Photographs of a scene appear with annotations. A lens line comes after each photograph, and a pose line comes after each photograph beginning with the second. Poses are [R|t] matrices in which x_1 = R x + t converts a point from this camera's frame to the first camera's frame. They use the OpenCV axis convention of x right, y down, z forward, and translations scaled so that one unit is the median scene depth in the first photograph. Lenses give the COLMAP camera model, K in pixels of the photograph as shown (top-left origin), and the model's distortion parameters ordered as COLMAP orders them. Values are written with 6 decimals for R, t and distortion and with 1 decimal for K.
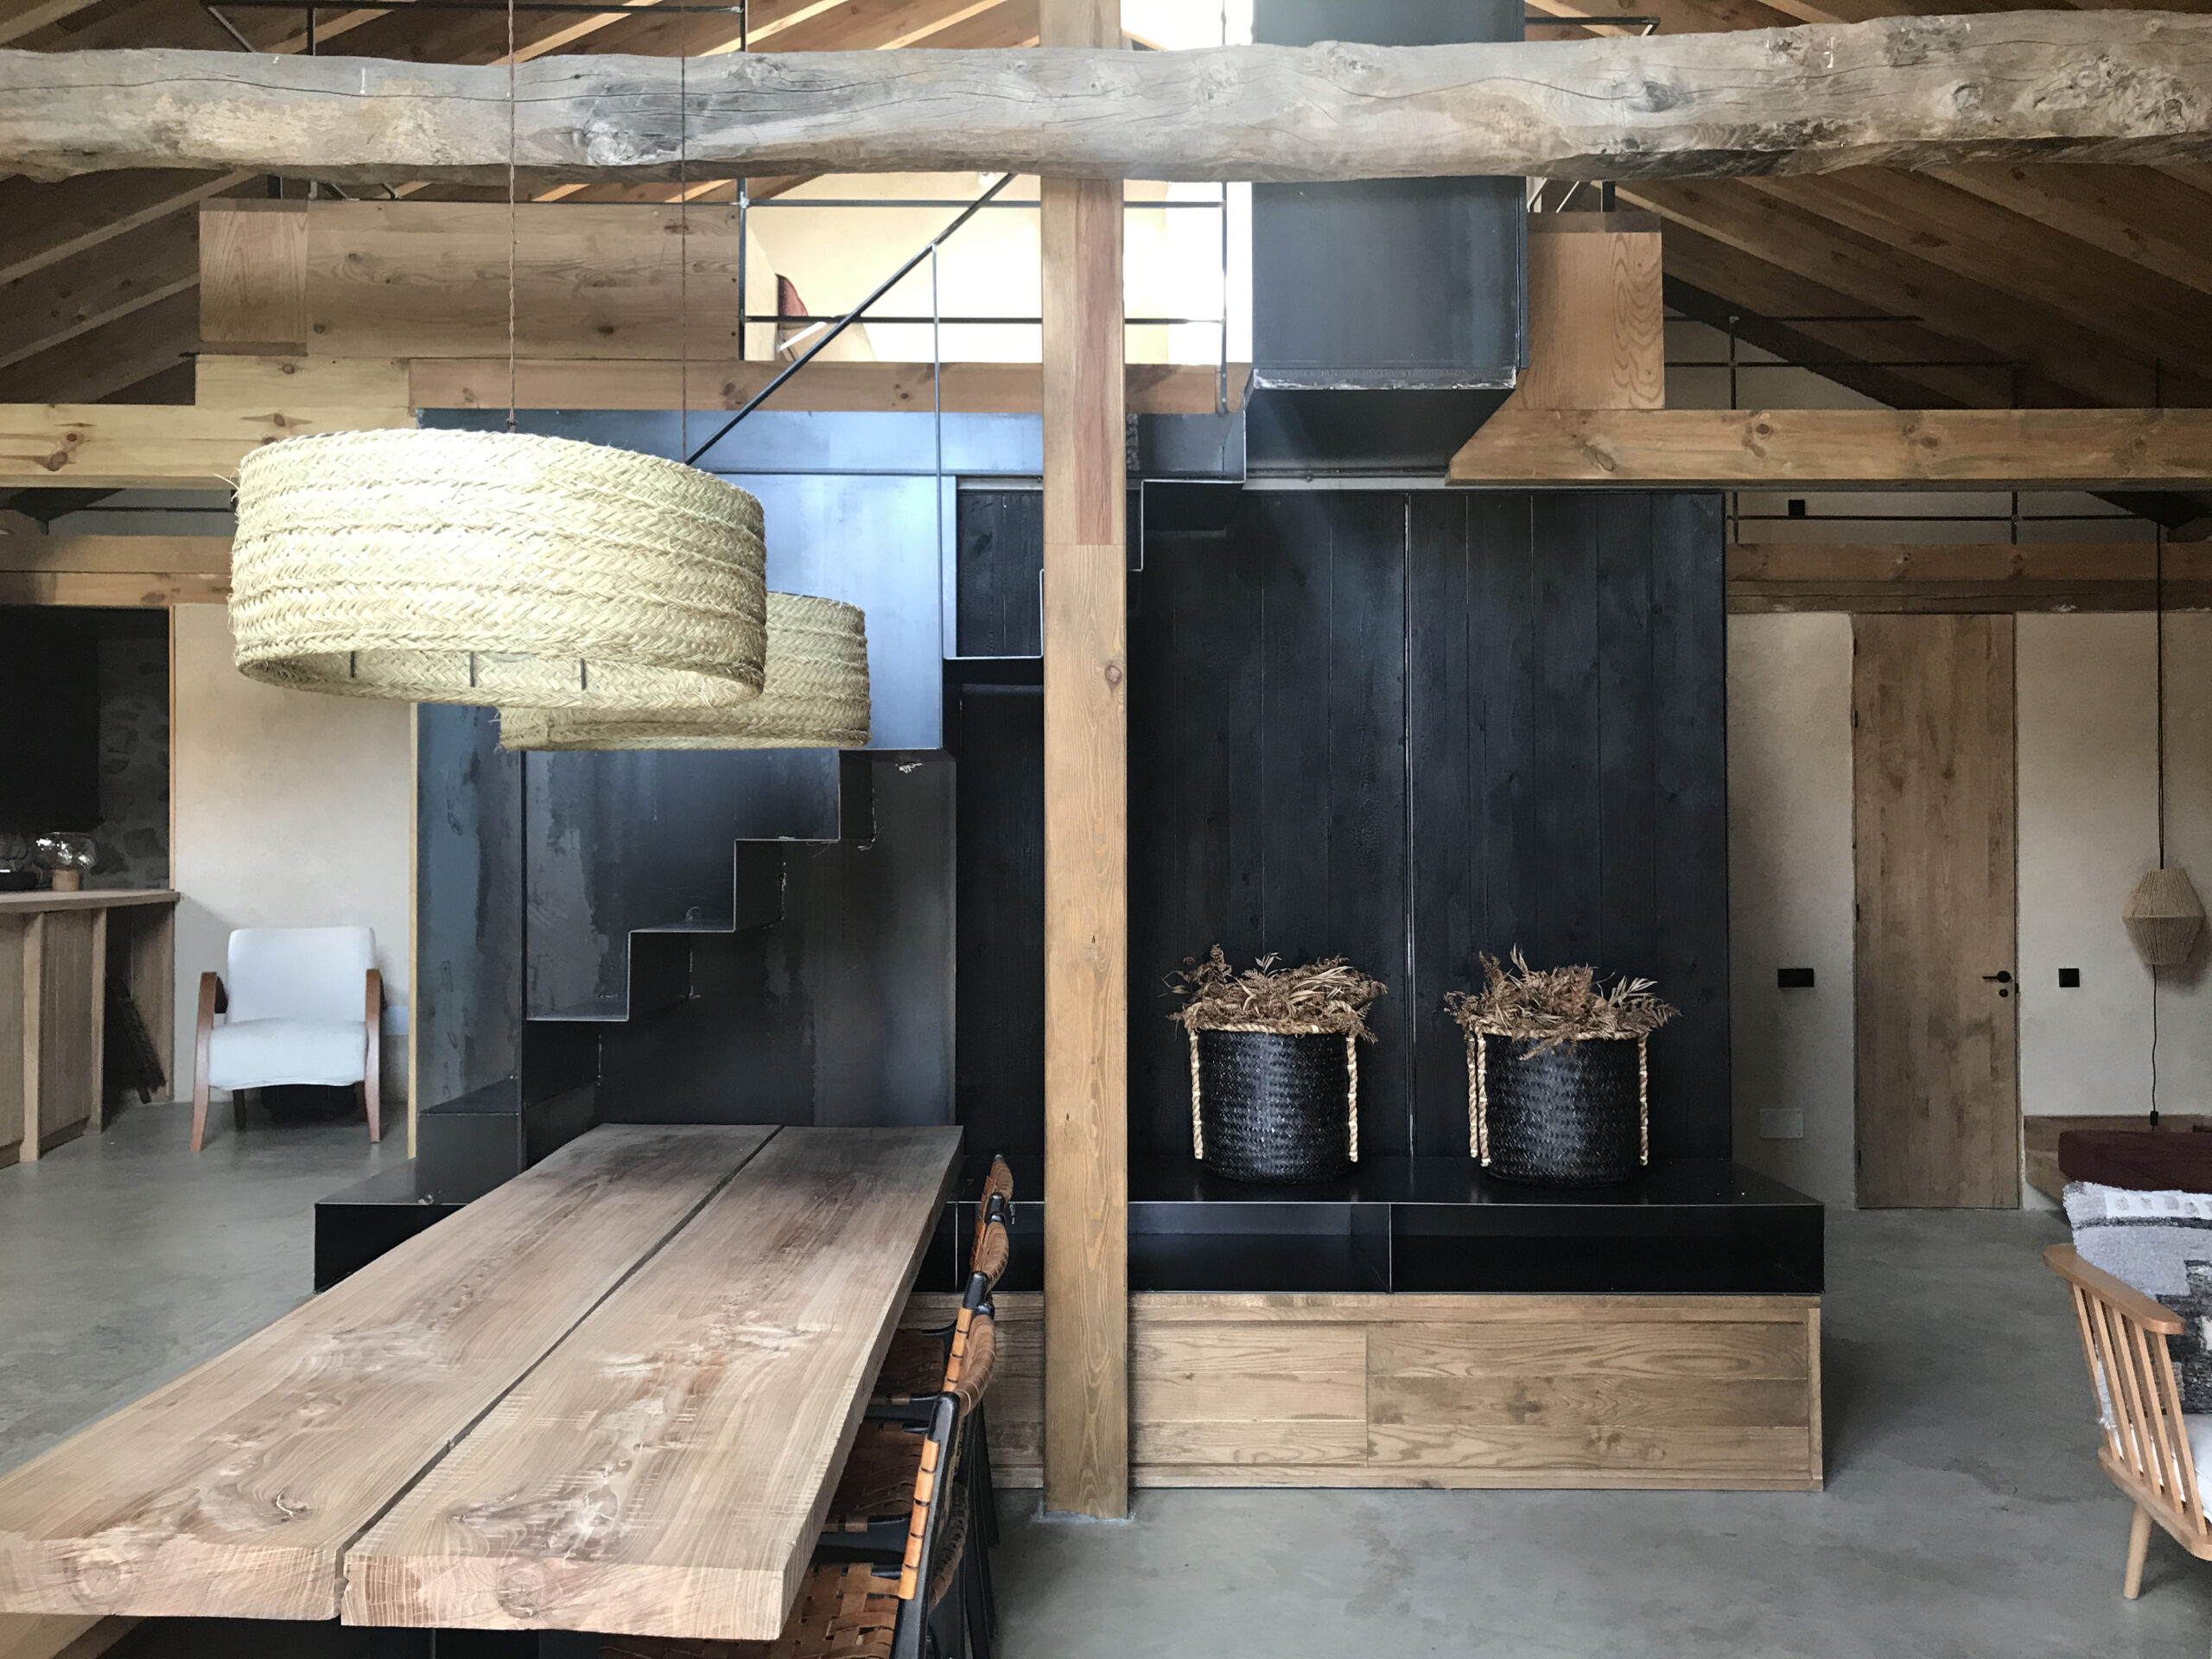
lens RADIAL K [[1864.8, 0, 1108.5], [0, 1864.8, 854.9], [0, 0, 1]] dist [0.055961, -0.045834]
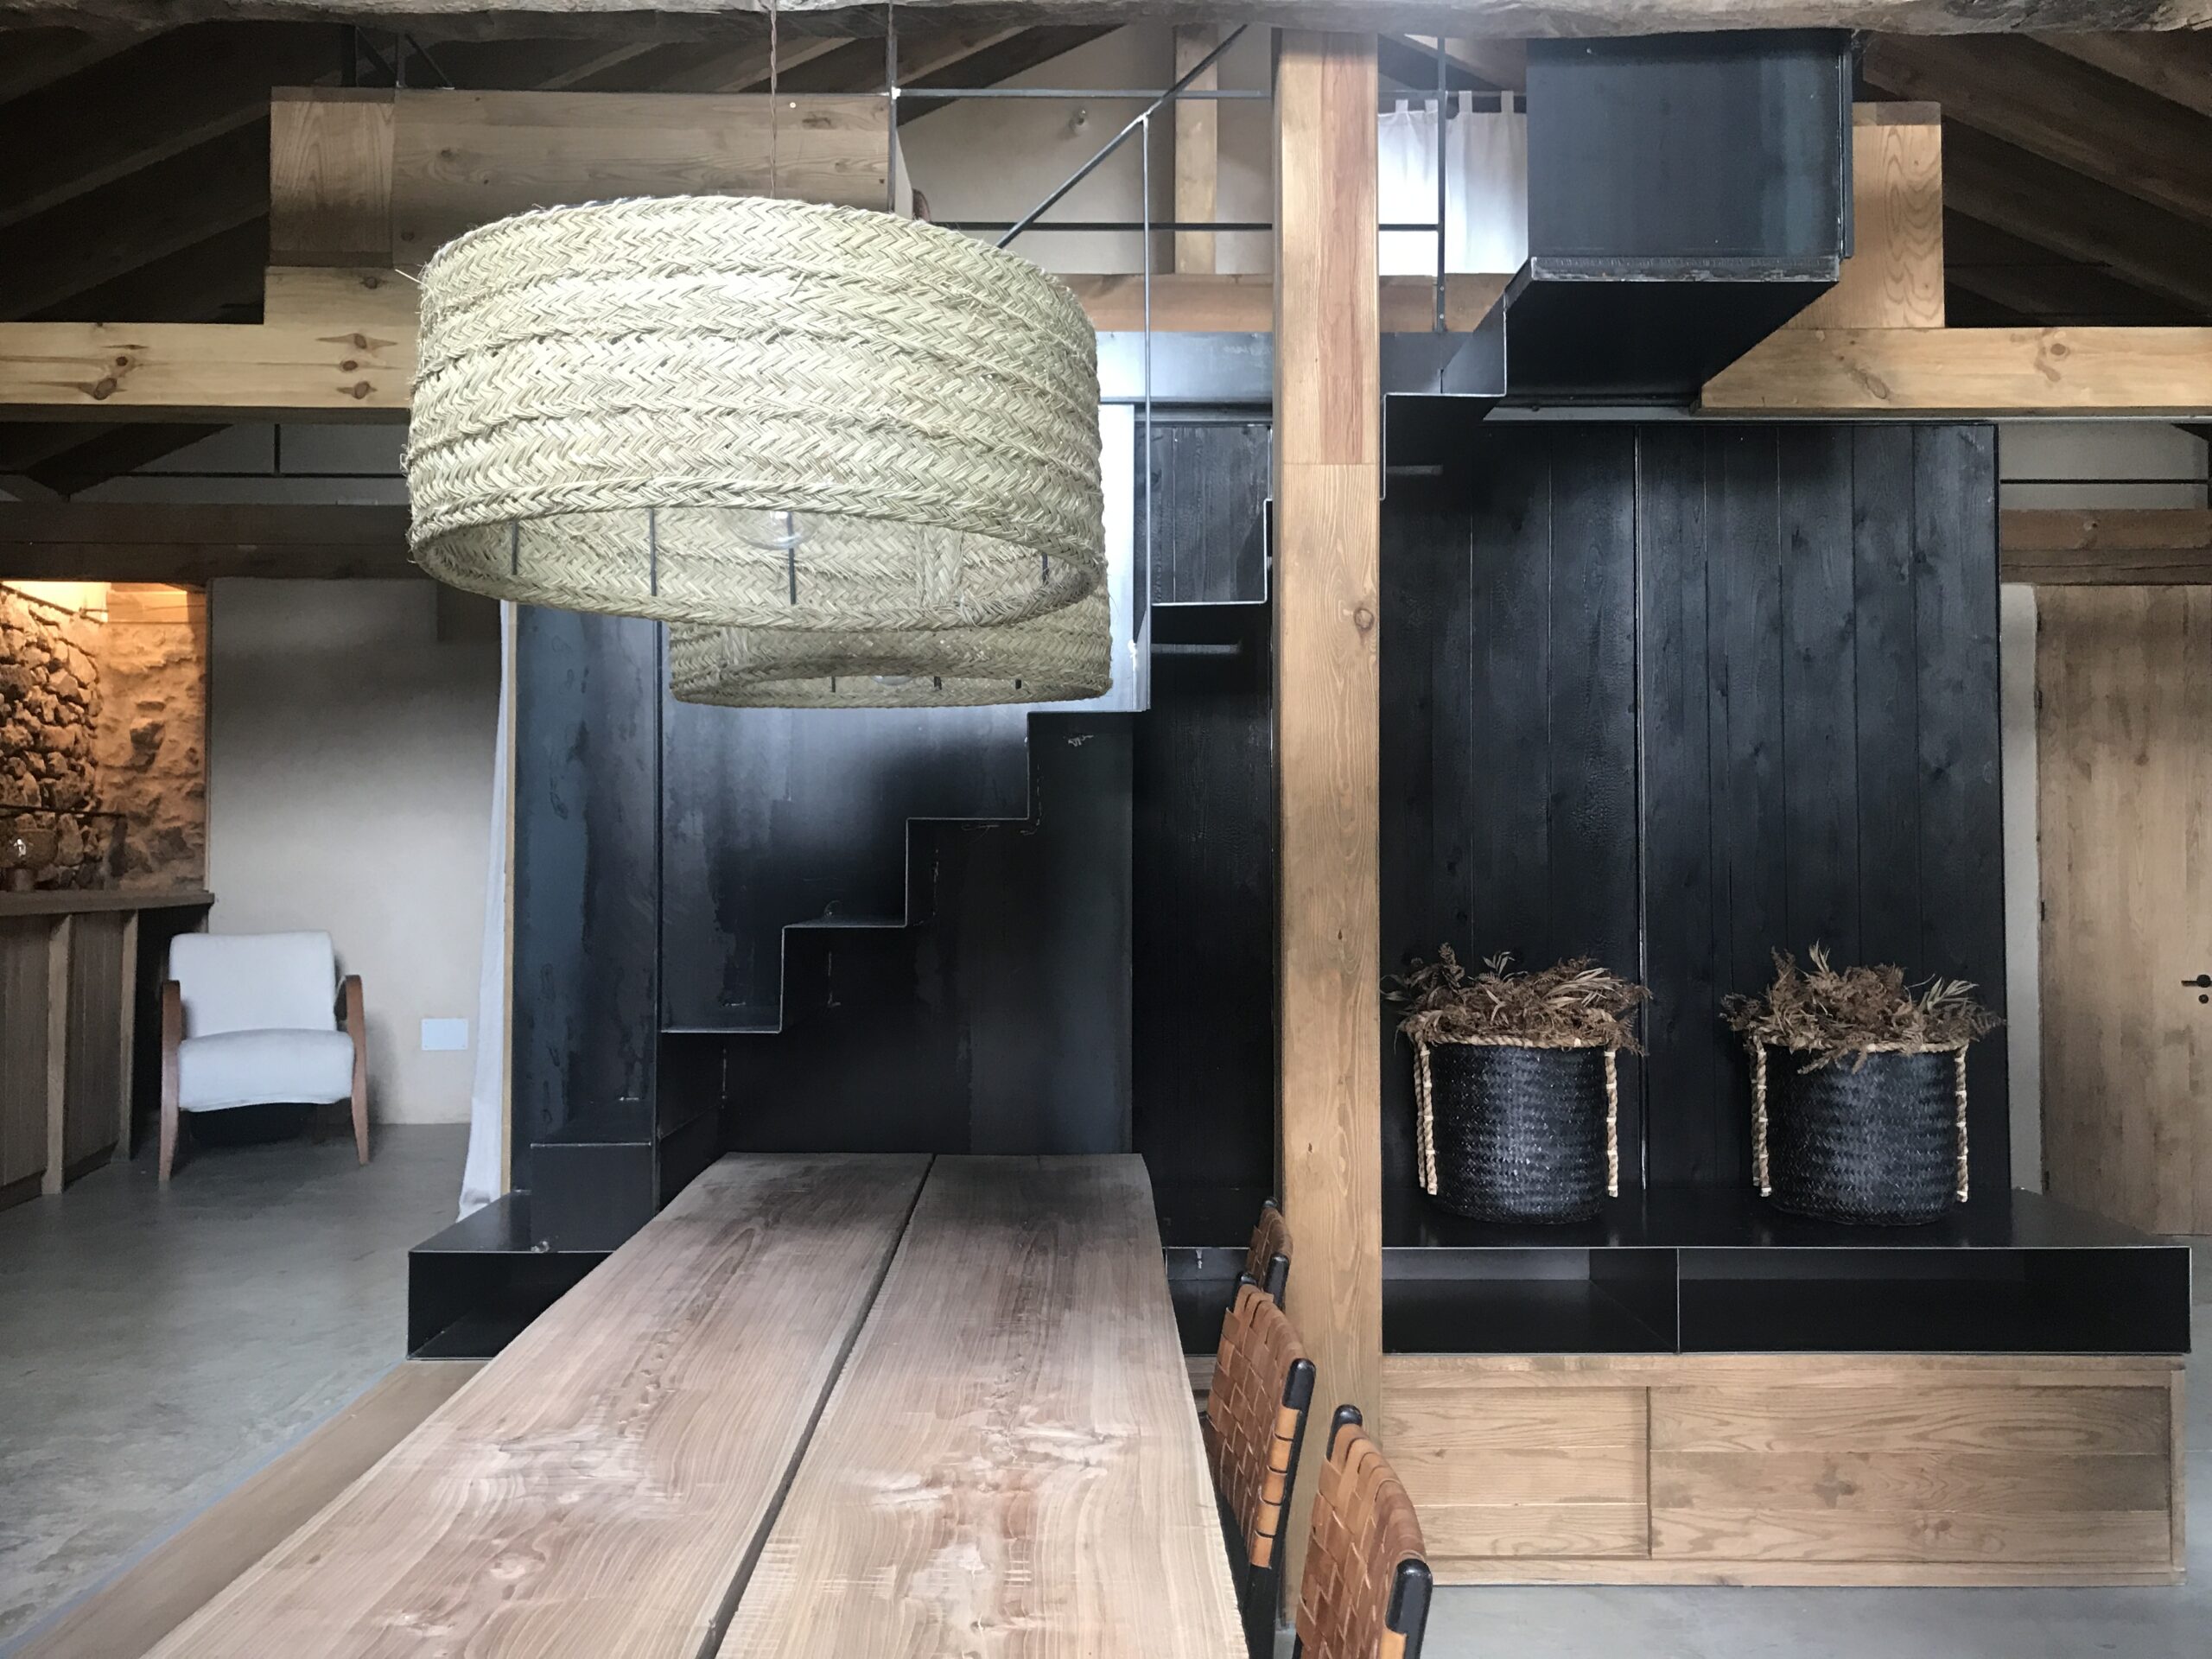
lens RADIAL K [[1864.8, 0, 1116.3], [0, 1864.8, 825.7], [0, 0, 1]] dist [0.055961, -0.045834]
pose [[0.999974, -0.002886, 0.006583, -0.108538], [0.003025, 0.999771, -0.021166, 0.013046], [-0.006521, 0.021185, 0.999754, 0.149397]]
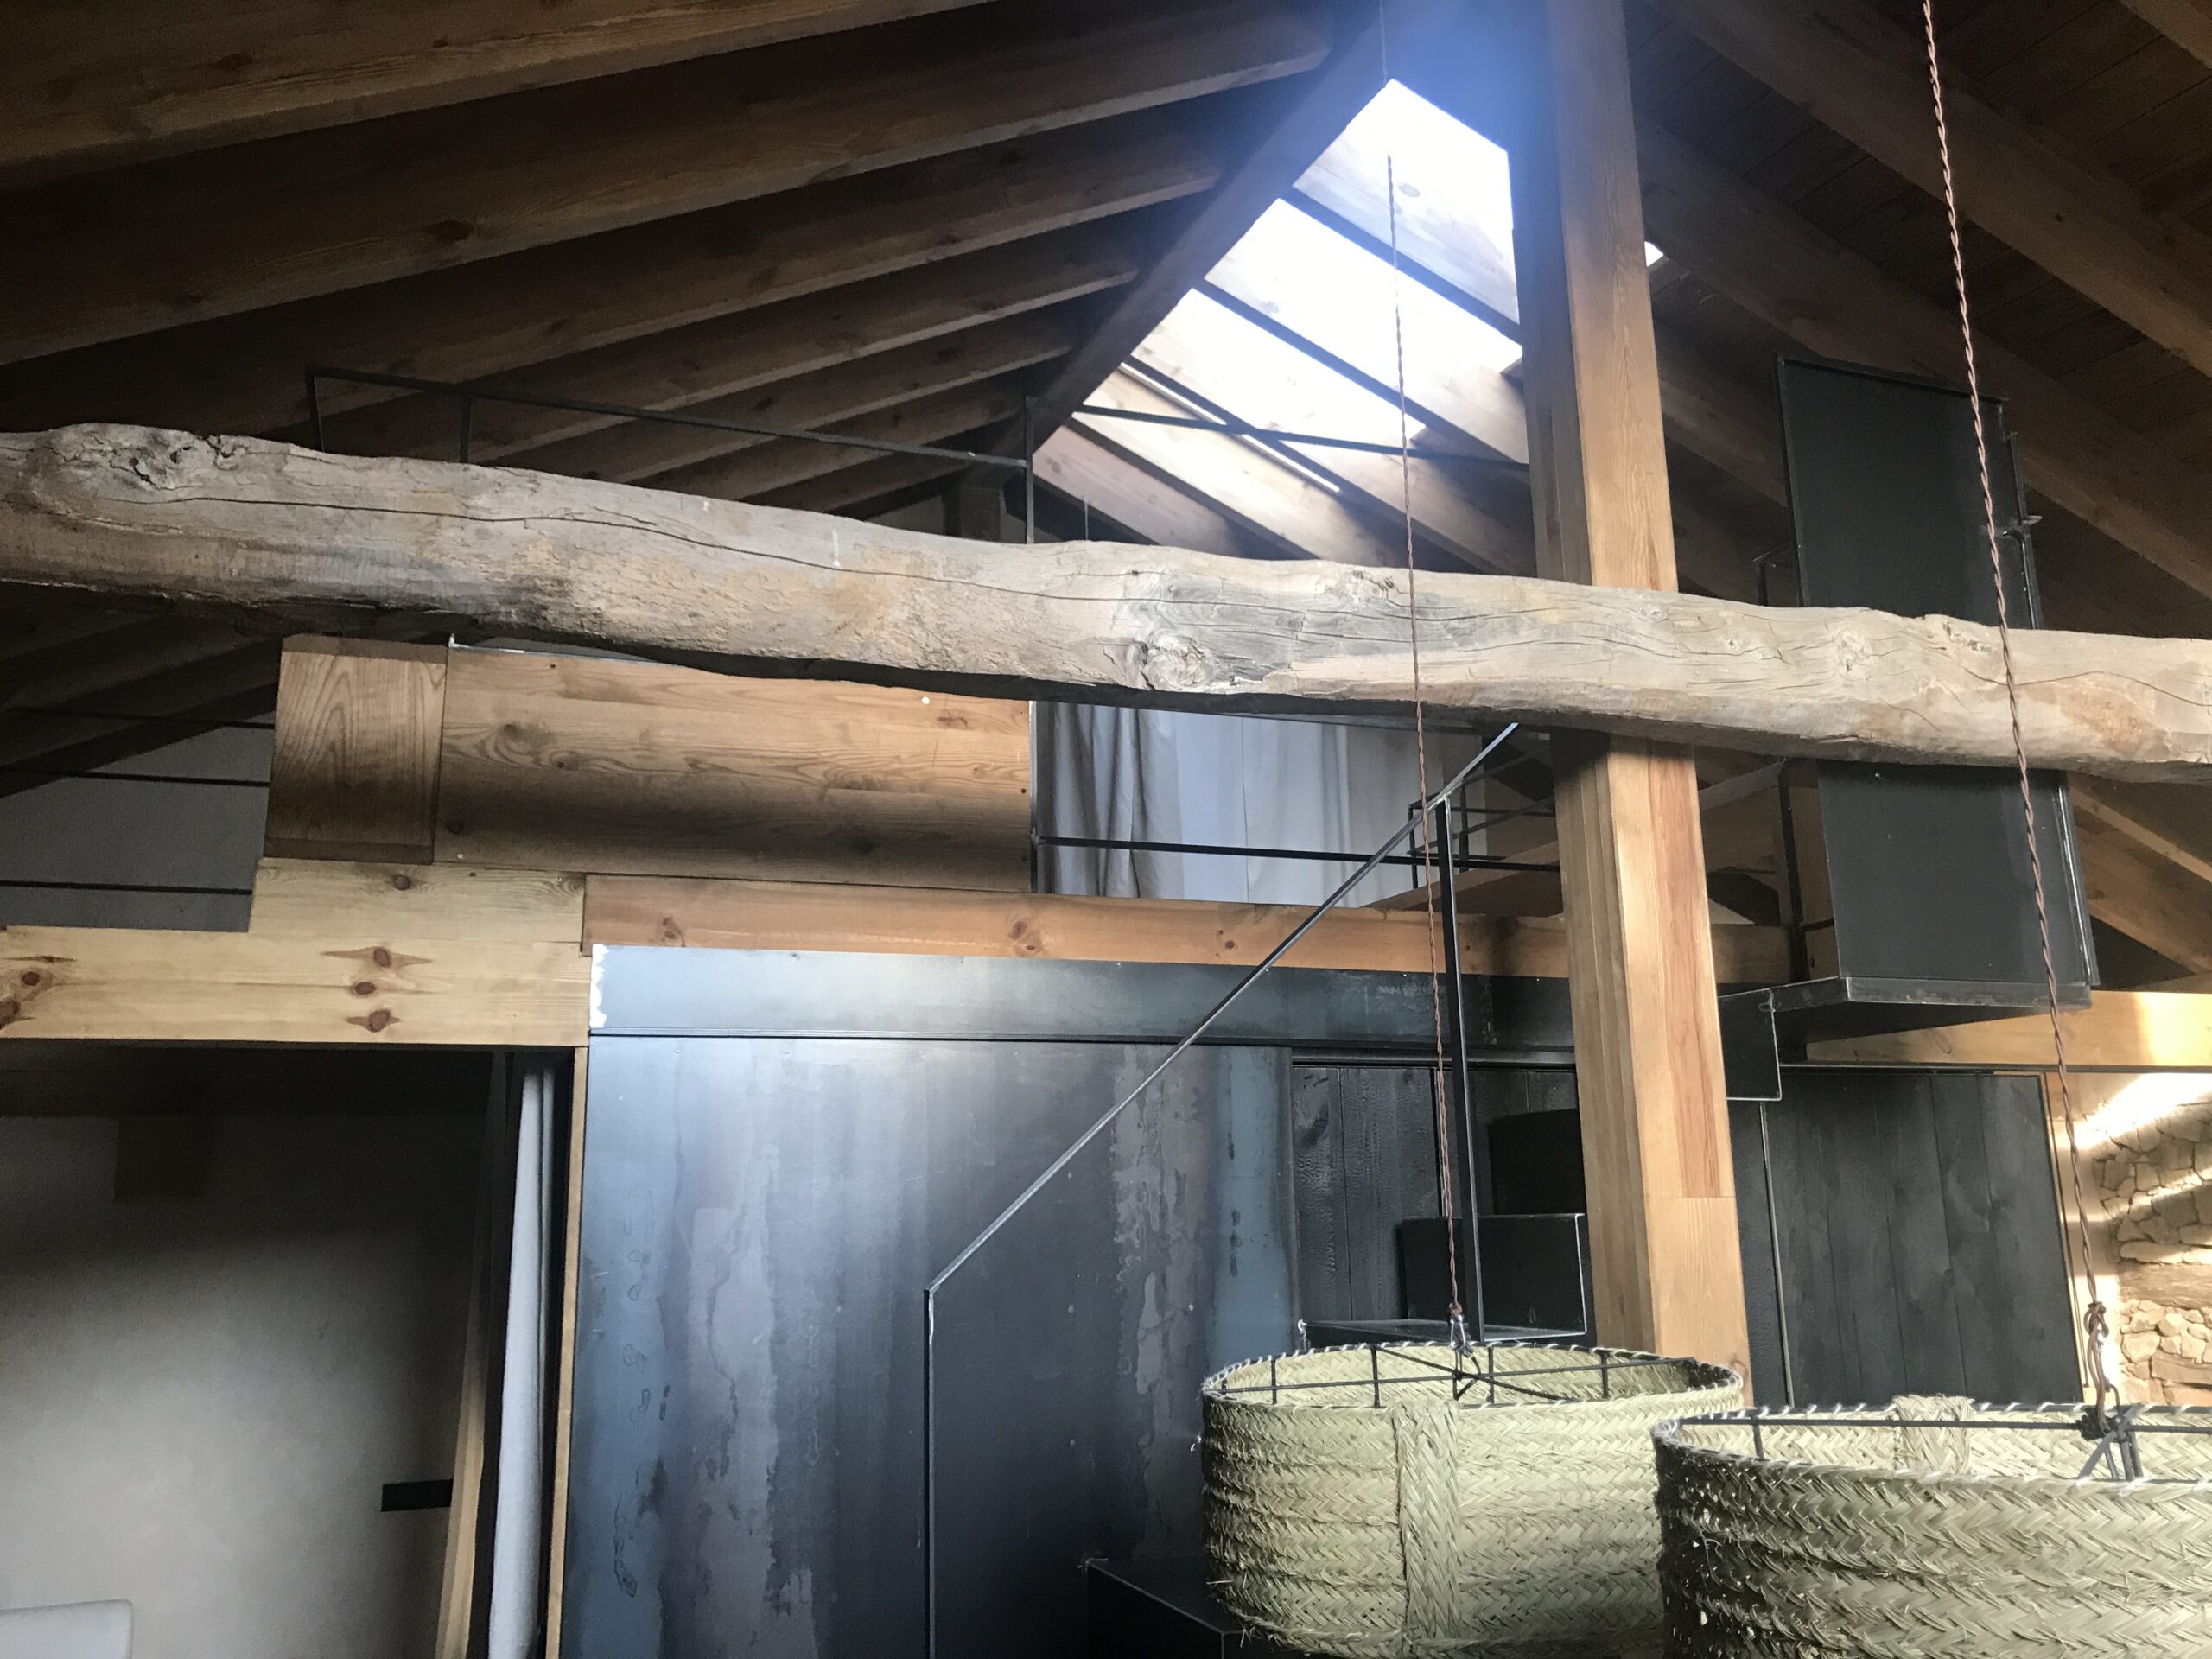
lens RADIAL K [[1864.8, 0, 1086.4], [0, 1864.8, 821.2], [0, 0, 1]] dist [0.055961, -0.045834]
pose [[0.939239, 0.053952, 0.338996, -0.479892], [0.015350, 0.979982, -0.198495, -0.156850], [-0.342919, 0.191638, 0.919609, 0.322528]]
